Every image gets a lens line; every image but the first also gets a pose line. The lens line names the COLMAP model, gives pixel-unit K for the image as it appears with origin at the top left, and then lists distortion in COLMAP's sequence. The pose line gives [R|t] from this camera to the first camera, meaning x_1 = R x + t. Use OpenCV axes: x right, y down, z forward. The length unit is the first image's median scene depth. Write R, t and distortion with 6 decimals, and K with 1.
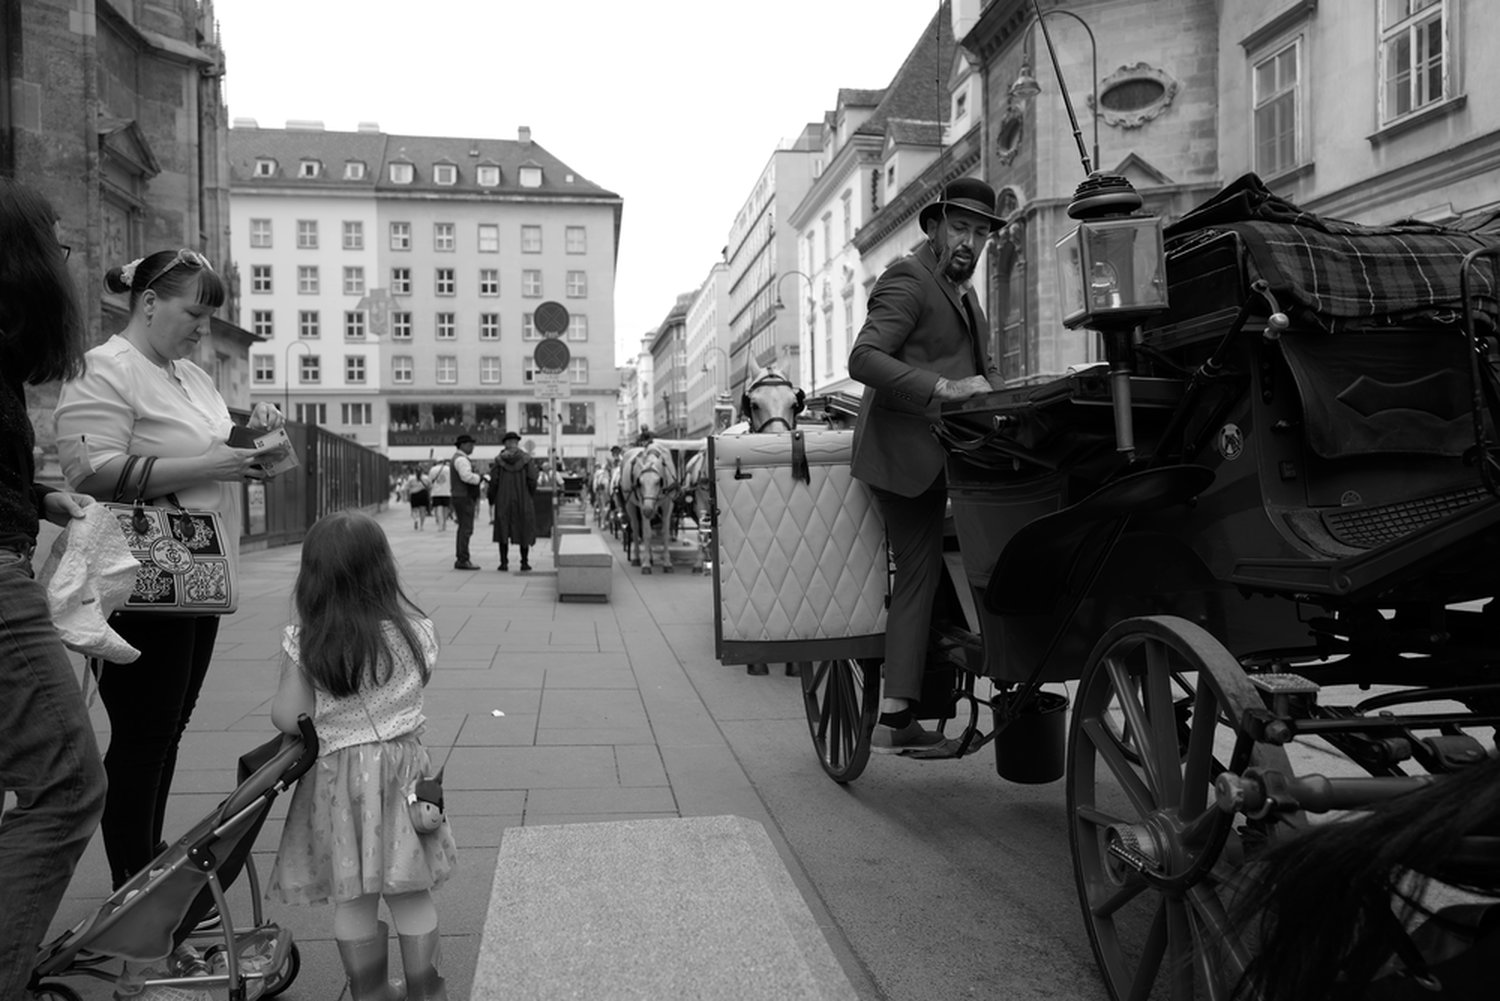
lens RADIAL K [[1162.6, 0, 752.9], [0, 1162.6, 500.3], [0, 0, 1]] dist [-0.011355, 0.005199]
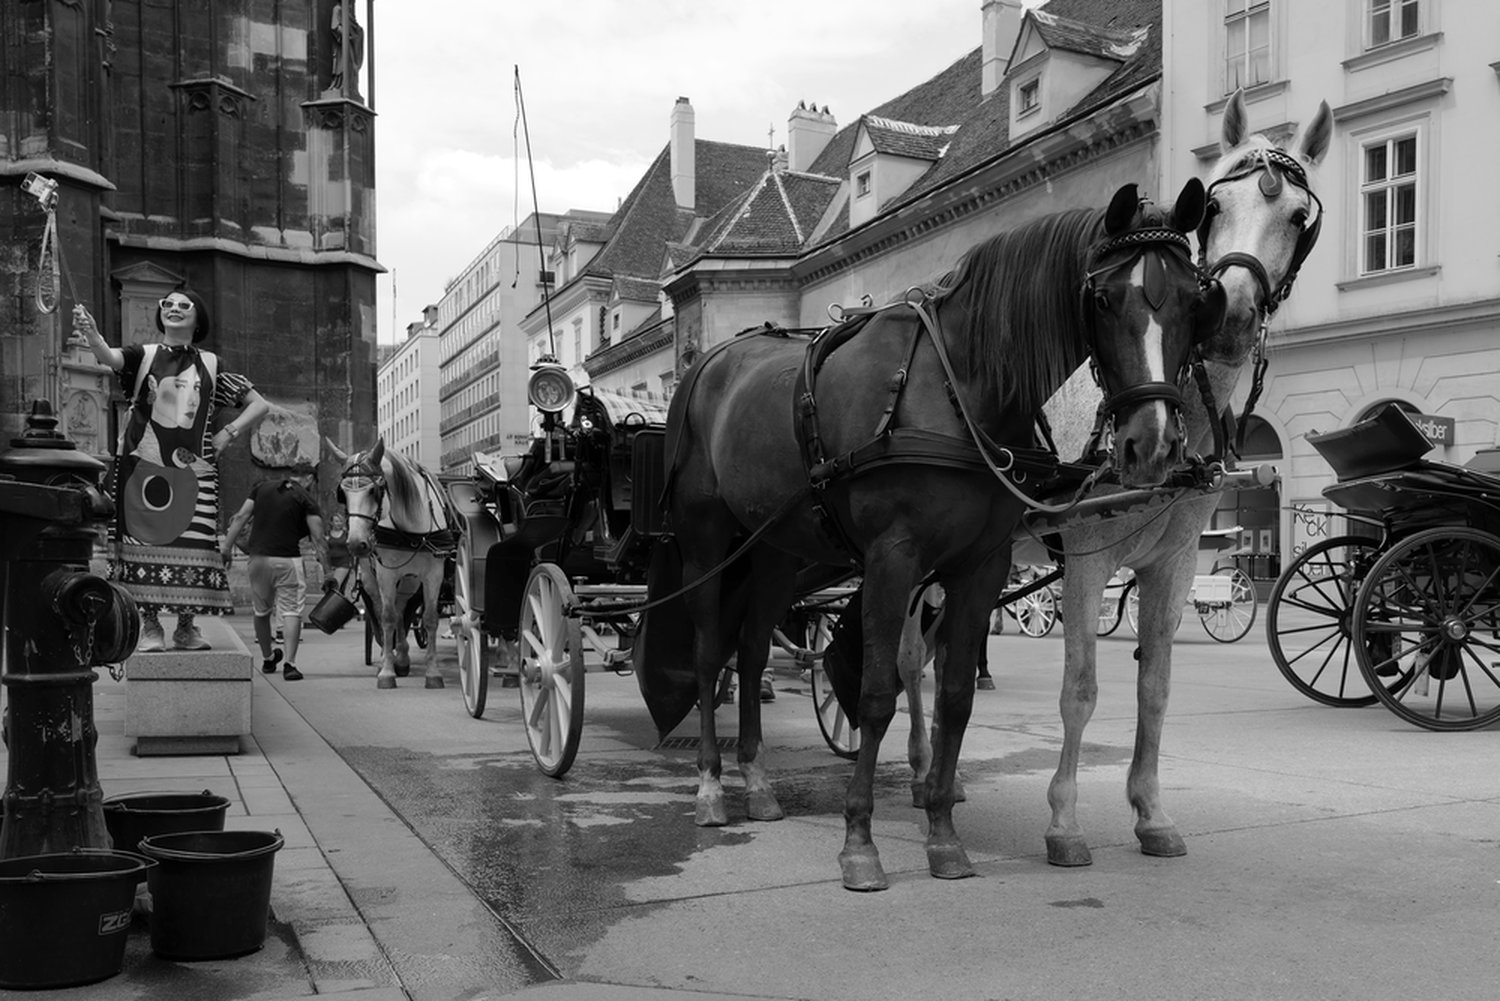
lens RADIAL K [[1162.6, 0, 752.6], [0, 1162.6, 503.2], [0, 0, 1]] dist [-0.011355, 0.005199]
pose [[0.971653, 0.019388, 0.235615, -0.022018], [-0.002124, 0.997307, -0.073307, 0.003062], [-0.236402, 0.070728, 0.969078, -0.174462]]
